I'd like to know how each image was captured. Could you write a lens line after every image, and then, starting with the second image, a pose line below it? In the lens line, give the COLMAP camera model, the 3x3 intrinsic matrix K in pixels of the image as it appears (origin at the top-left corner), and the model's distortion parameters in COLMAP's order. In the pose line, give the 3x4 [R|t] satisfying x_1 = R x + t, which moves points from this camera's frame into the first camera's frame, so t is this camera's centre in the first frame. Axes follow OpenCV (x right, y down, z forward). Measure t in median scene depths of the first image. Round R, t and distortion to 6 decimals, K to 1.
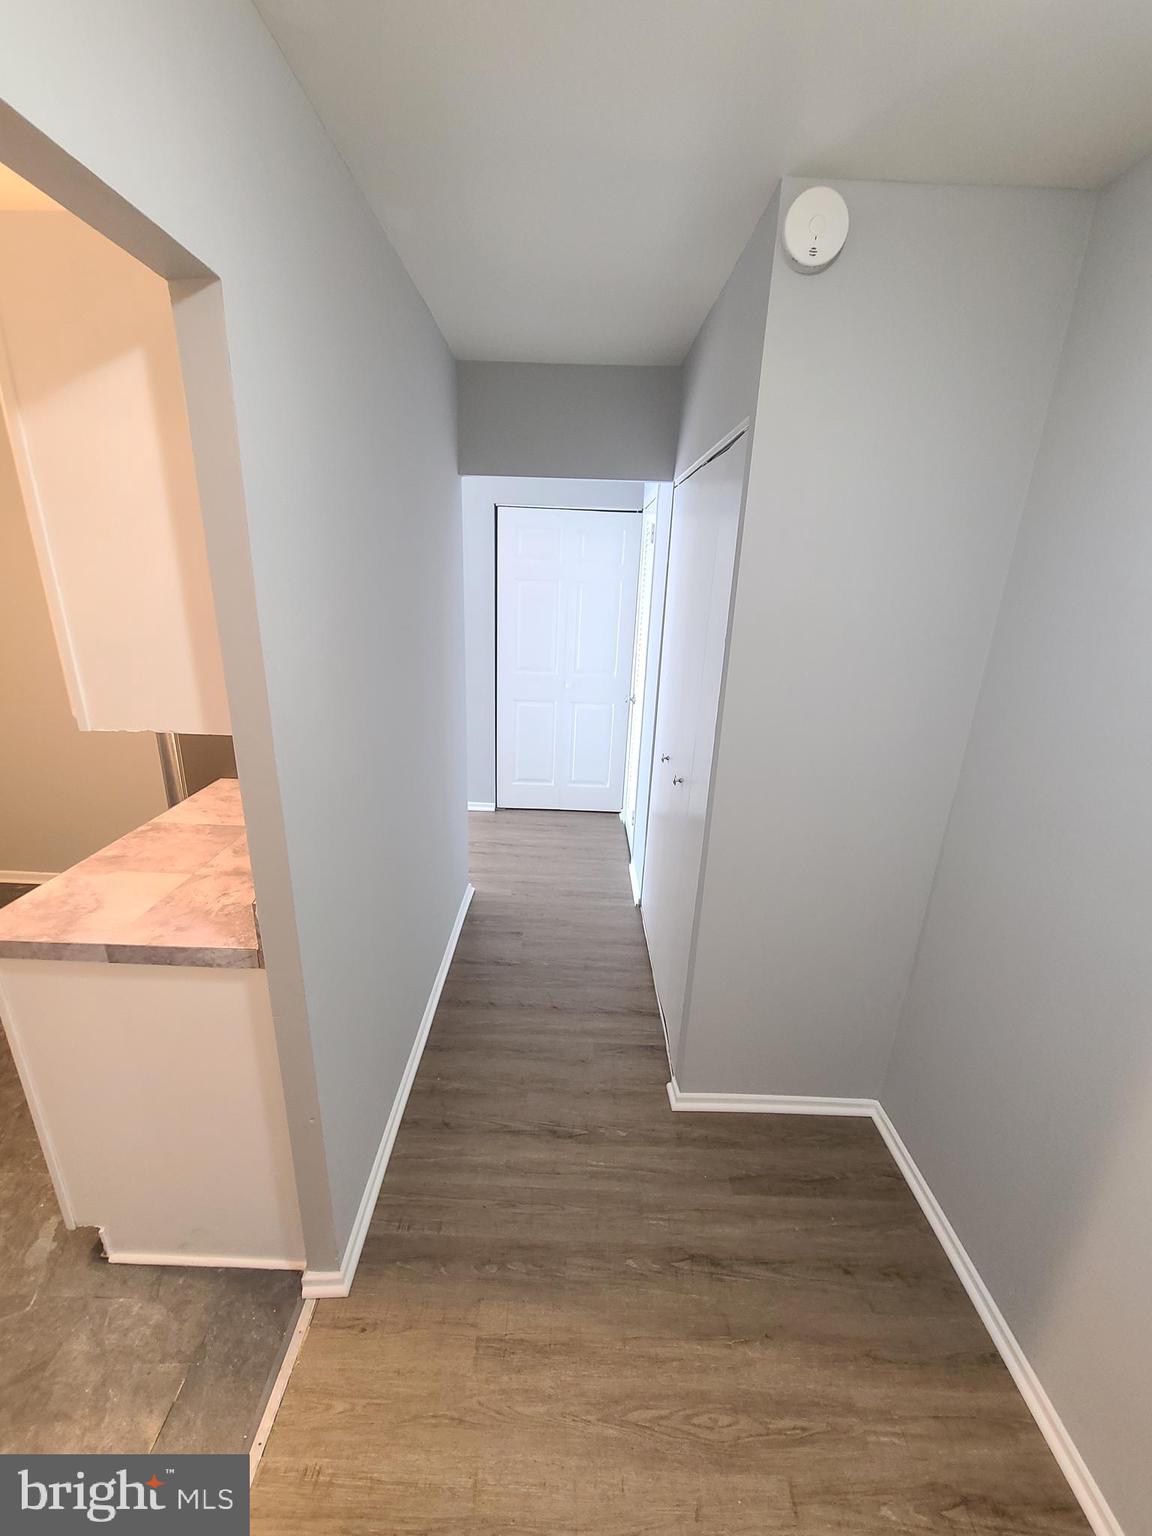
lens RADIAL K [[627.6, 0, 576.2], [0, 627.6, 775.6], [0, 0, 1]] dist [-0.000315, -0.000400]
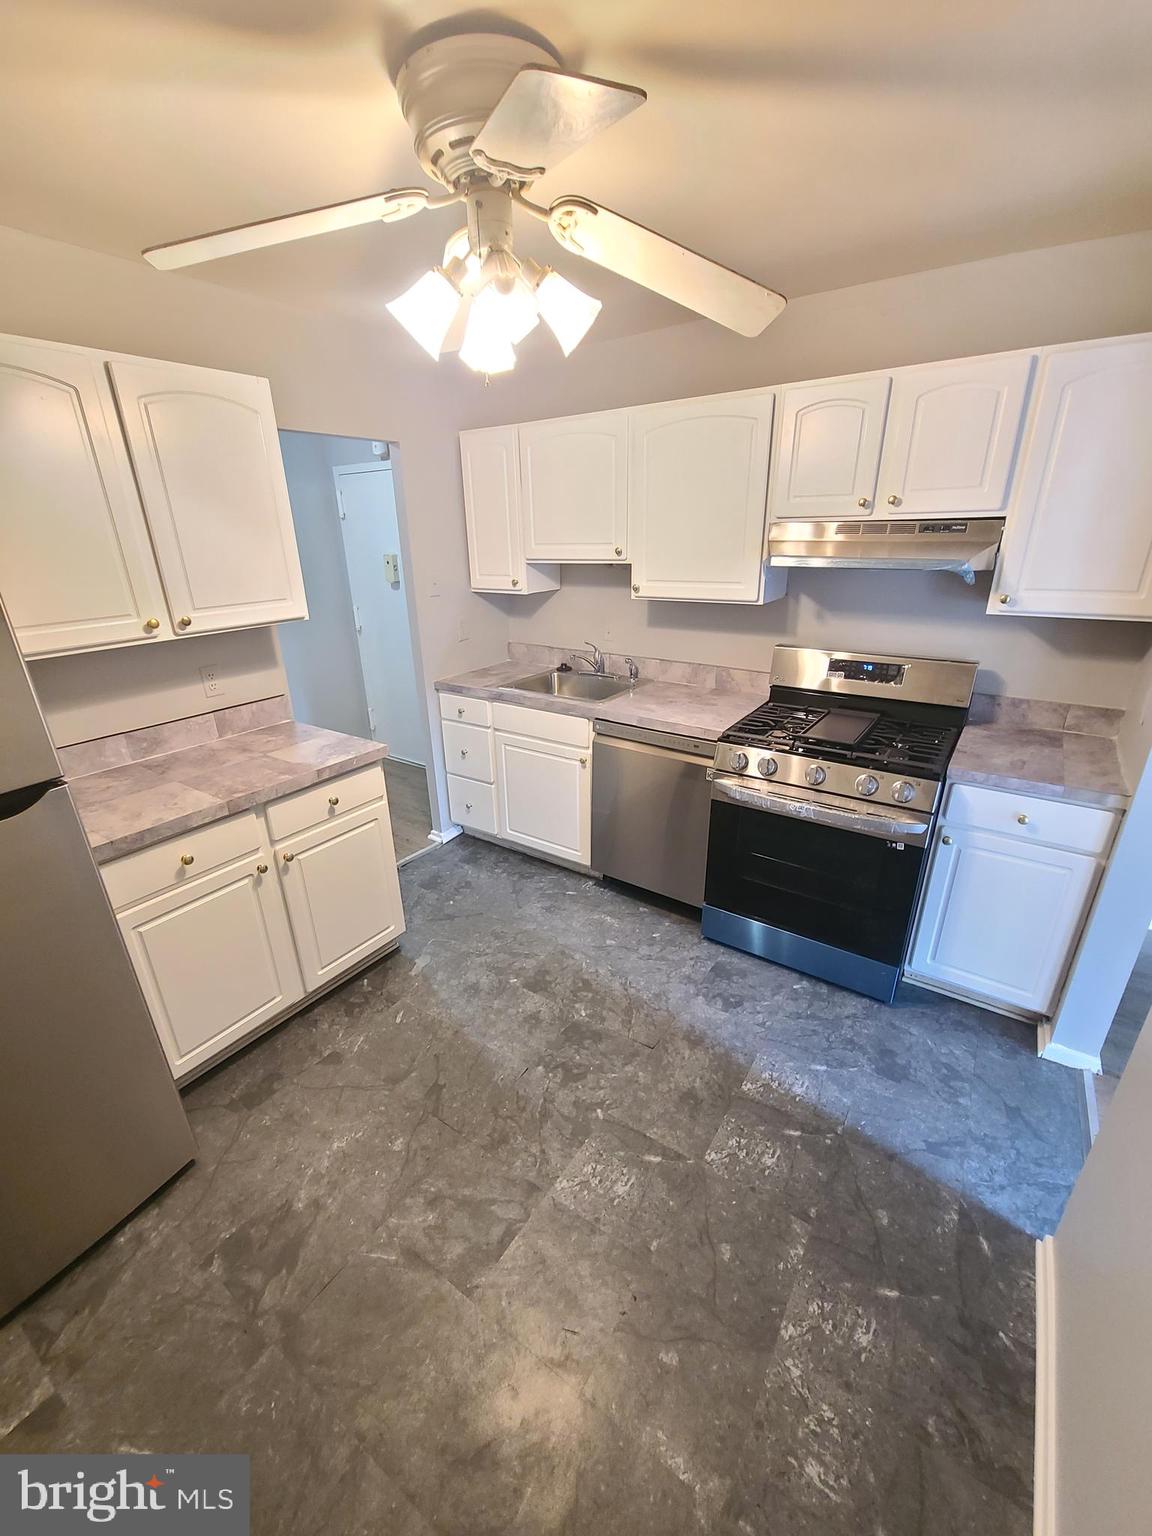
lens RADIAL K [[627.6, 0, 566.1], [0, 627.6, 777.8], [0, 0, 1]] dist [-0.000315, -0.000400]
pose [[-0.824039, -0.227473, 0.518859, -2.091613], [0.167195, 0.777413, 0.606361, -0.606670], [-0.541299, 0.586416, -0.602587, 1.638409]]
